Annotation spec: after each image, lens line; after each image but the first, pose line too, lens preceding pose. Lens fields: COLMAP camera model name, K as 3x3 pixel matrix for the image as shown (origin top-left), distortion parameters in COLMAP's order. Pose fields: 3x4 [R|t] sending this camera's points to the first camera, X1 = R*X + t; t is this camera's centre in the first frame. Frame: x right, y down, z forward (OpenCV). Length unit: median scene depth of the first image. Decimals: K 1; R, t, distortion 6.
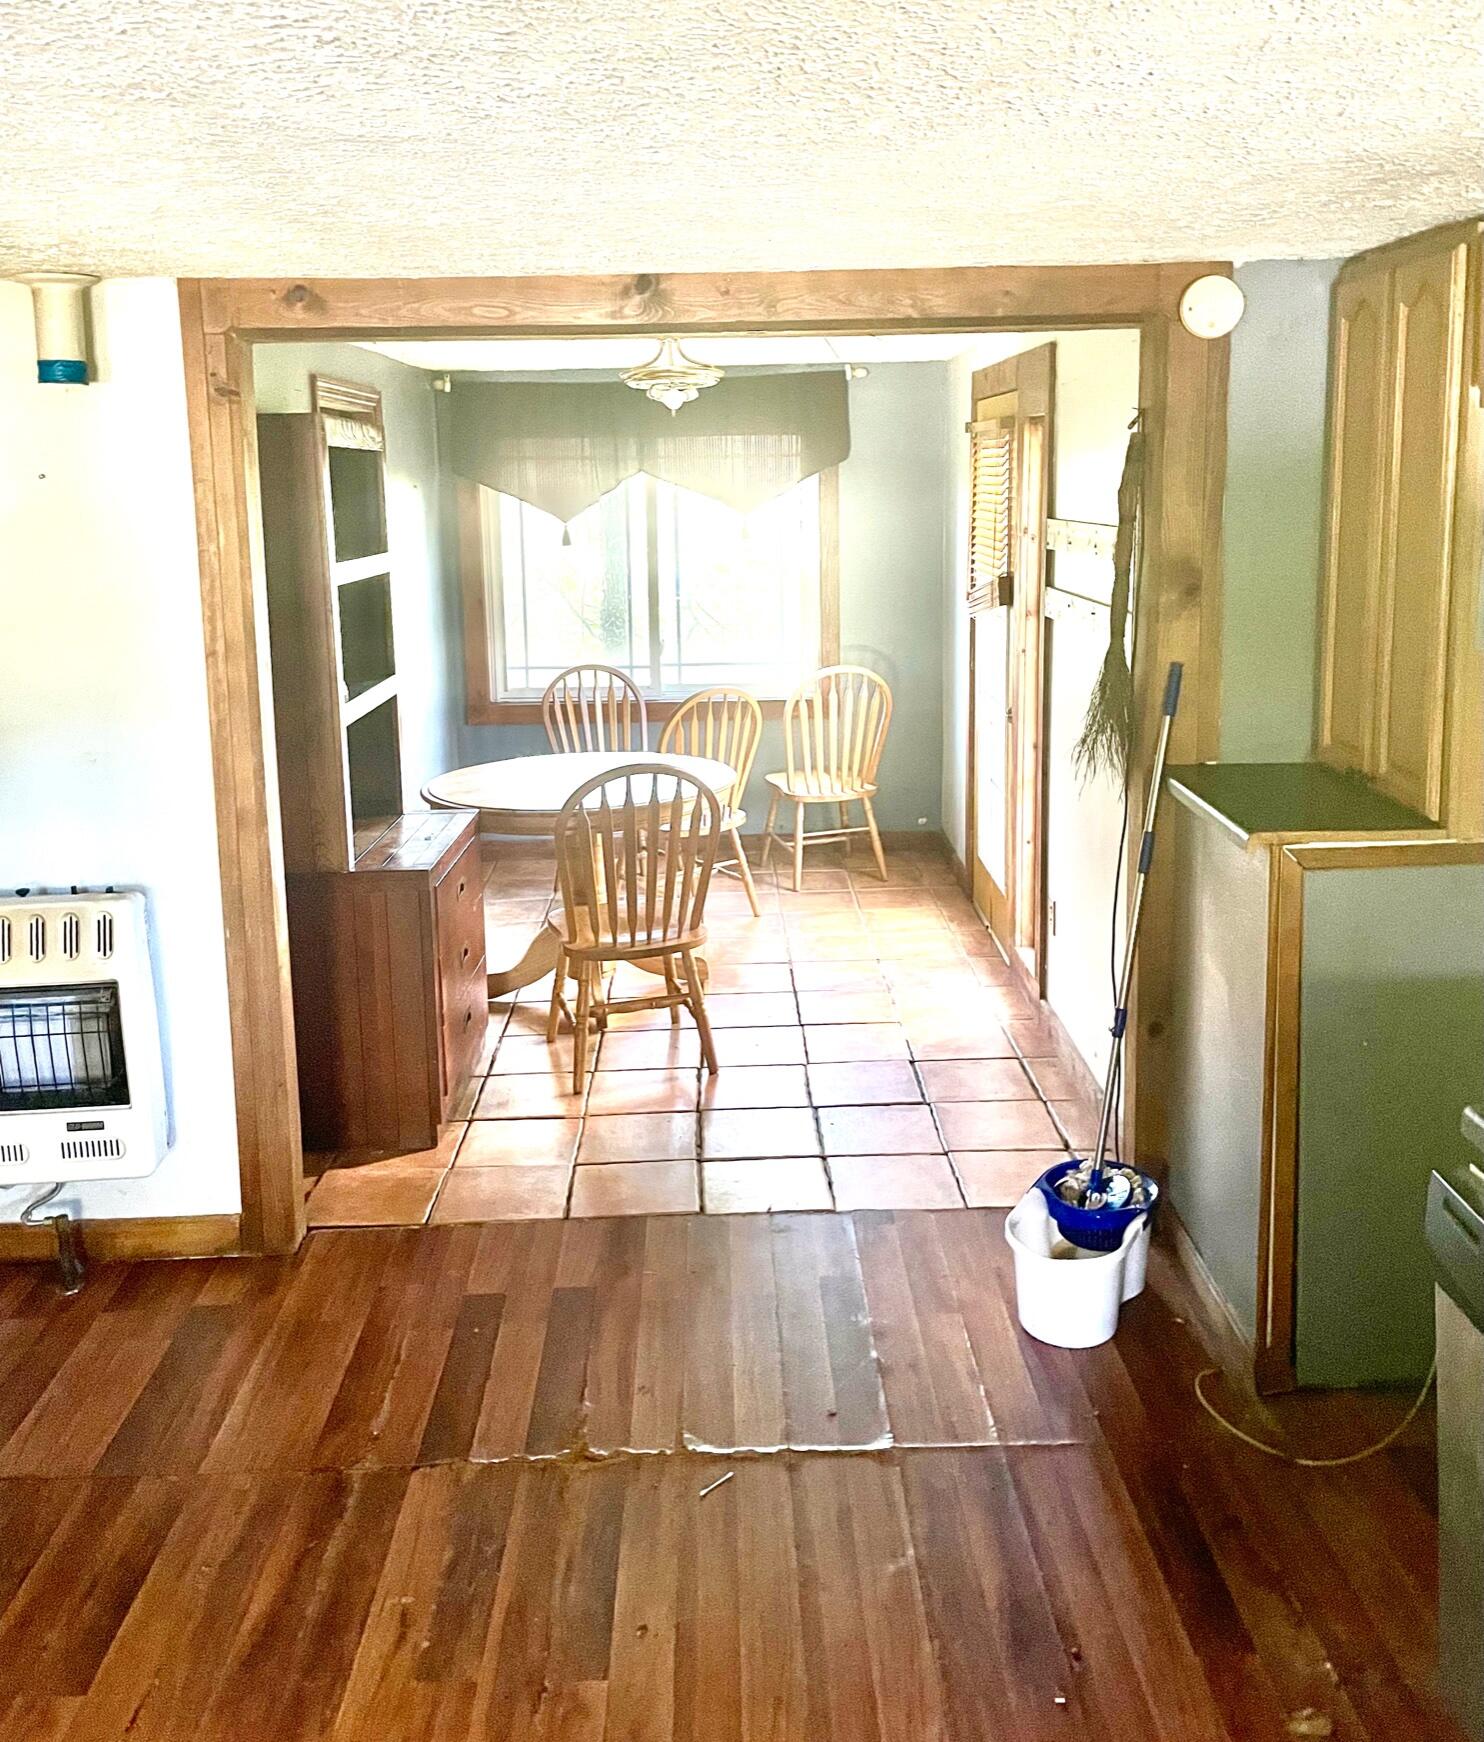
lens RADIAL K [[1485.4, 0, 745.8], [0, 1485.4, 719.0], [0, 0, 1]] dist [0.024214, -0.009071]
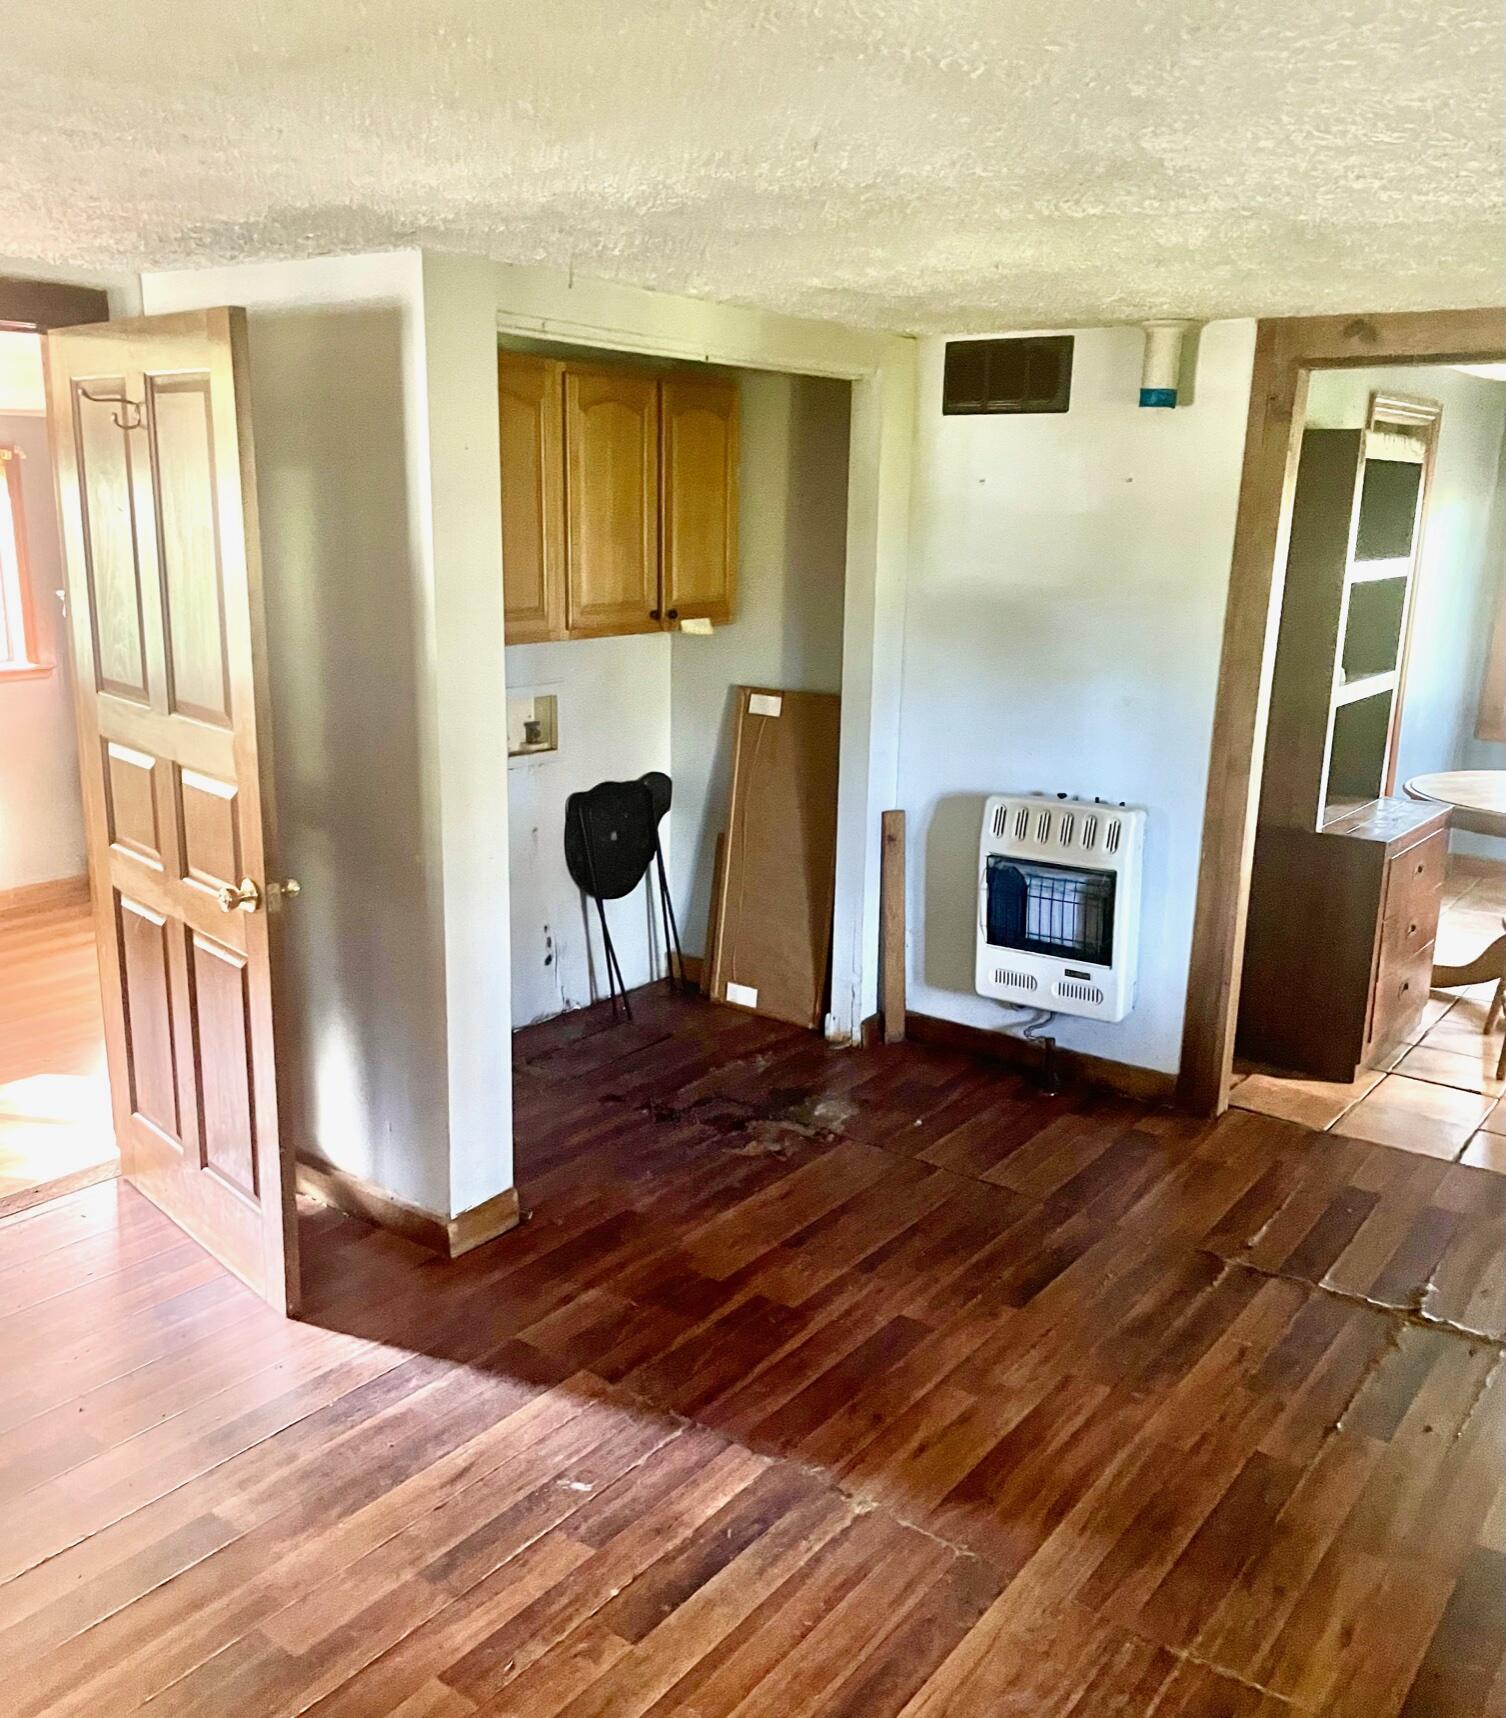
lens RADIAL K [[1489.6, 0, 750.7], [0, 1489.6, 858.5], [0, 0, 1]] dist [0.052435, -0.011353]
pose [[0.780530, 0.181806, -0.598096, 0.108330], [-0.132905, 0.983162, 0.125413, 0.039443], [0.610826, -0.018399, 0.791551, -0.230602]]
